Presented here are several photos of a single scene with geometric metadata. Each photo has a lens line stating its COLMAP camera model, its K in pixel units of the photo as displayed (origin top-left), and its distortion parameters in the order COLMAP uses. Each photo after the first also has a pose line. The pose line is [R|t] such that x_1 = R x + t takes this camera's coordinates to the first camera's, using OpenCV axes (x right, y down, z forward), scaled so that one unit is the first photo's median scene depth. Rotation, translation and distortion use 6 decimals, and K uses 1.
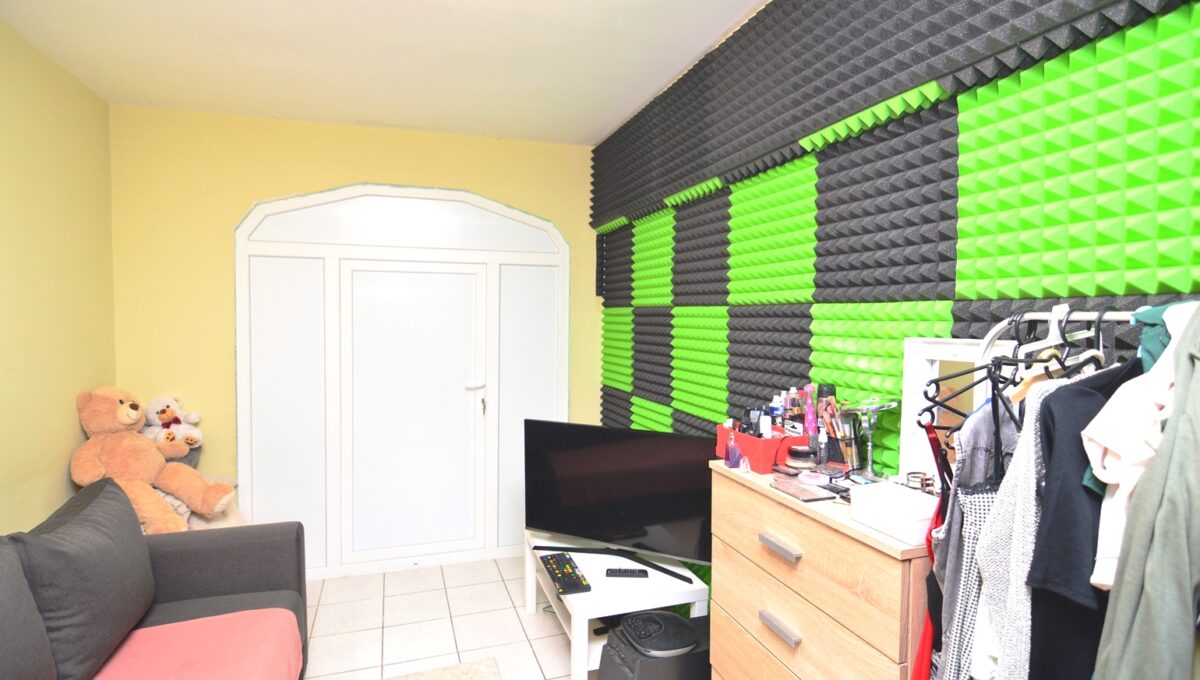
lens RADIAL K [[587.5, 0, 599.7], [0, 587.5, 341.4], [0, 0, 1]] dist [-0.010621, -0.007960]
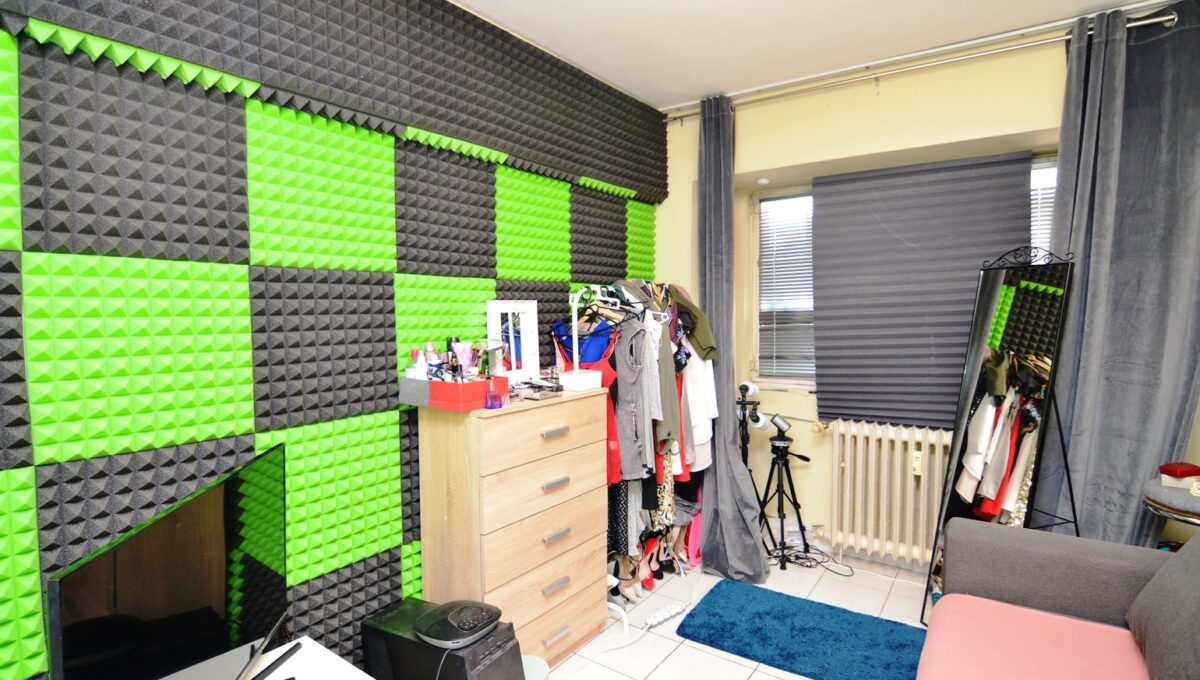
lens RADIAL K [[587.5, 0, 600.8], [0, 587.5, 339.1], [0, 0, 1]] dist [-0.010621, -0.007960]
pose [[-0.567291, -0.055706, 0.821631, -0.279943], [0.024007, 0.996167, 0.084115, -0.008491], [-0.823167, 0.067443, -0.563779, 0.468034]]
